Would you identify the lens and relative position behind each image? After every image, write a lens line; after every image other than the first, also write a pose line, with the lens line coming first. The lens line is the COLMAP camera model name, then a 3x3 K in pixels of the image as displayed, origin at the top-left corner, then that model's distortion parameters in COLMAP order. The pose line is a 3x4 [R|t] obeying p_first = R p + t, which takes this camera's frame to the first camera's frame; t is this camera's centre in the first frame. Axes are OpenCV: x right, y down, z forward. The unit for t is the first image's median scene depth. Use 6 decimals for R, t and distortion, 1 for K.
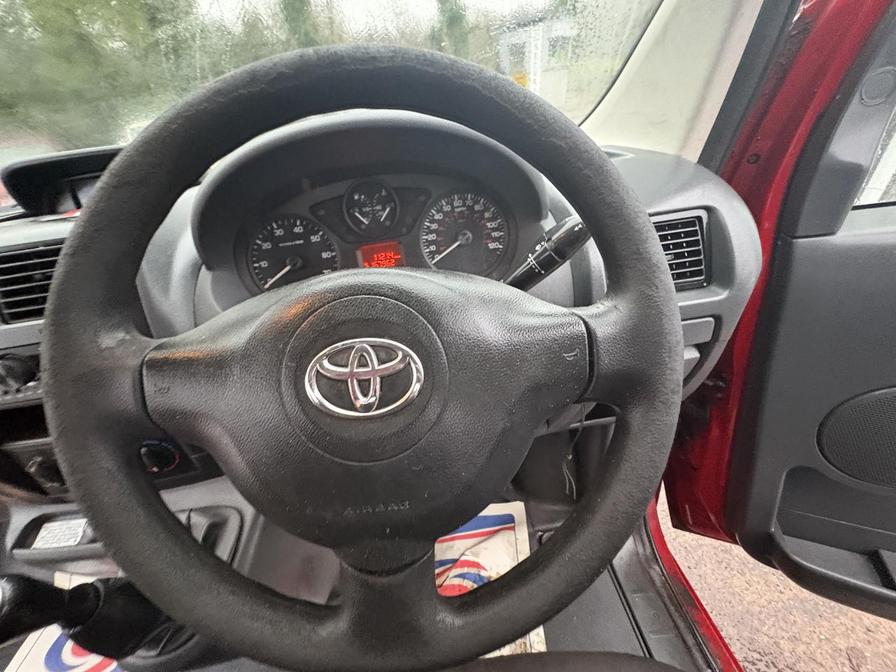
lens RADIAL K [[357.3, 0, 449.3], [0, 357.3, 338.5], [0, 0, 1]] dist [-0.000802, 0.000046]
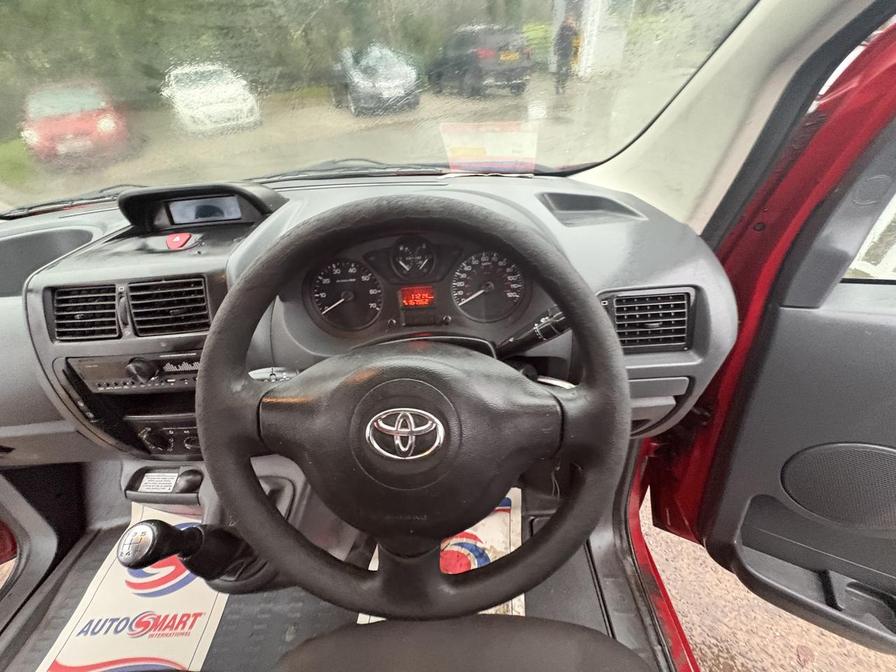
lens RADIAL K [[357.3, 0, 450.2], [0, 357.3, 338.8], [0, 0, 1]] dist [-0.000802, 0.000046]
pose [[0.994198, 0.093865, -0.052532, -0.003546], [-0.088735, 0.991733, 0.092692, -0.210735], [0.060798, -0.087493, 0.994308, -0.211533]]
